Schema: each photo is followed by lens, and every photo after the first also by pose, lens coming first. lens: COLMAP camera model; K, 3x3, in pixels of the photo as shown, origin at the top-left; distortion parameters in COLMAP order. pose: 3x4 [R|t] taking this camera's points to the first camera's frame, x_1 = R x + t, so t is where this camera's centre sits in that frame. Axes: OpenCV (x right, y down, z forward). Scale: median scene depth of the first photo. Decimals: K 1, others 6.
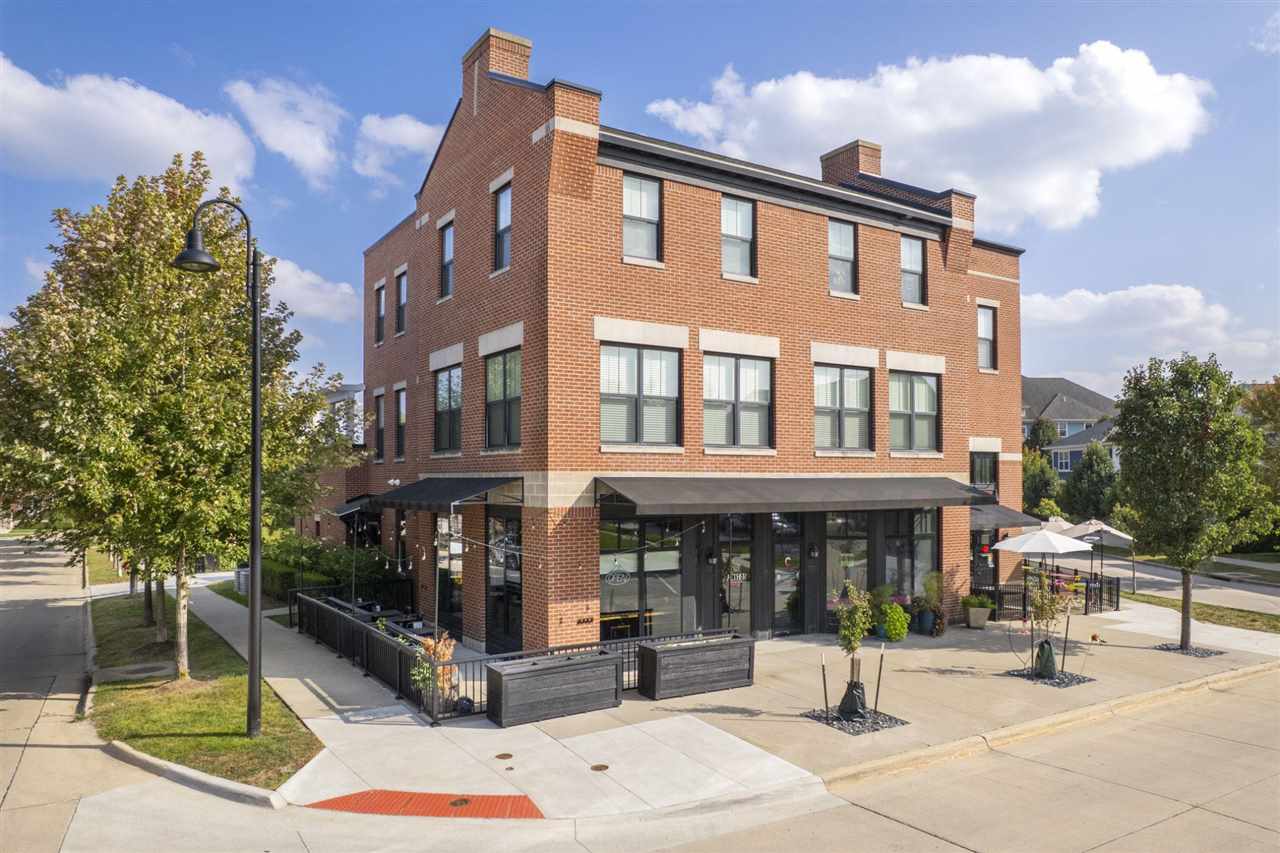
lens RADIAL K [[881.7, 0, 639.8], [0, 881.7, 472.5], [0, 0, 1]] dist [-0.059198, 0.044160]
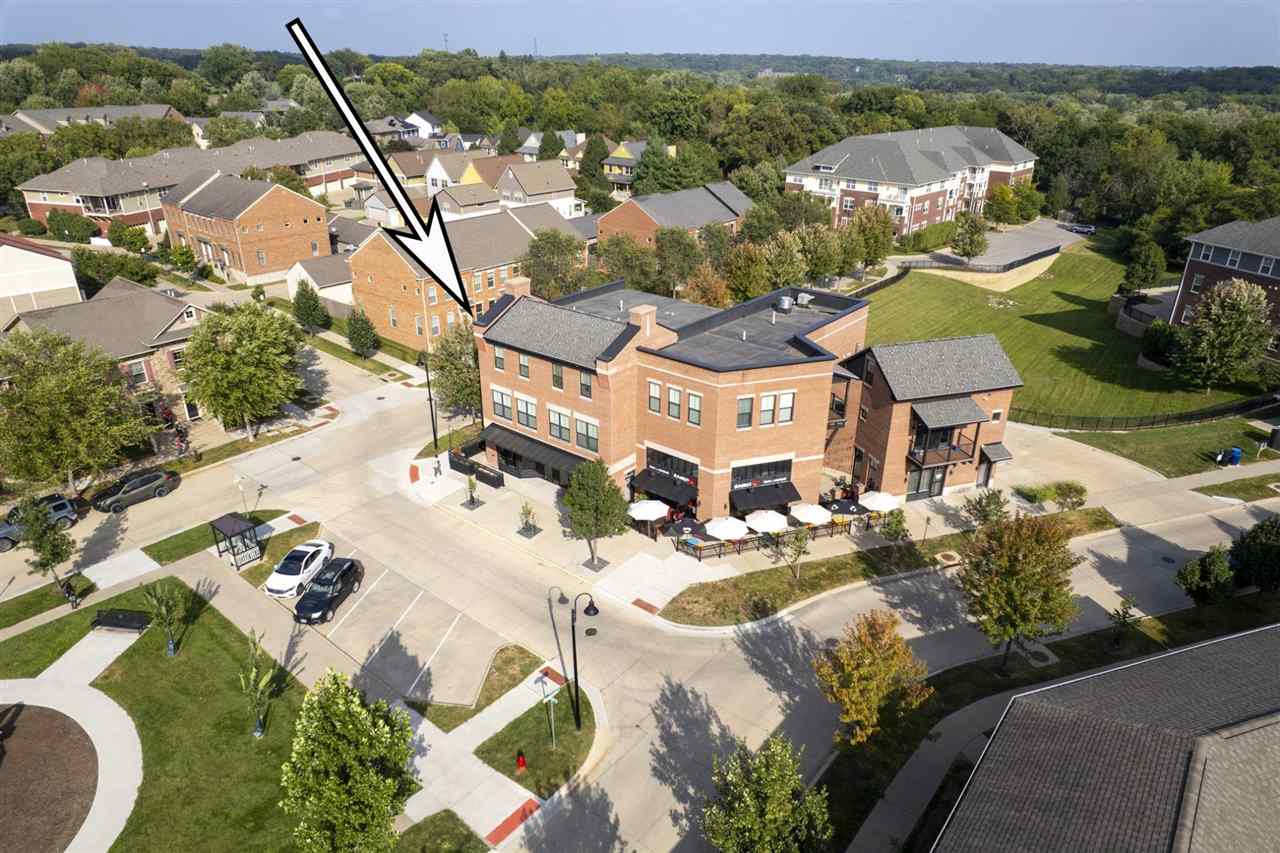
lens RADIAL K [[818.6, 0, 640.5], [0, 818.6, 434.3], [0, 0, 1]] dist [-0.065559, 0.055977]
pose [[0.317757, 0.403031, -0.858252, 3.057730], [0.000193, 0.905137, 0.425120, -1.382577], [0.948172, -0.135250, 0.287536, 0.557587]]
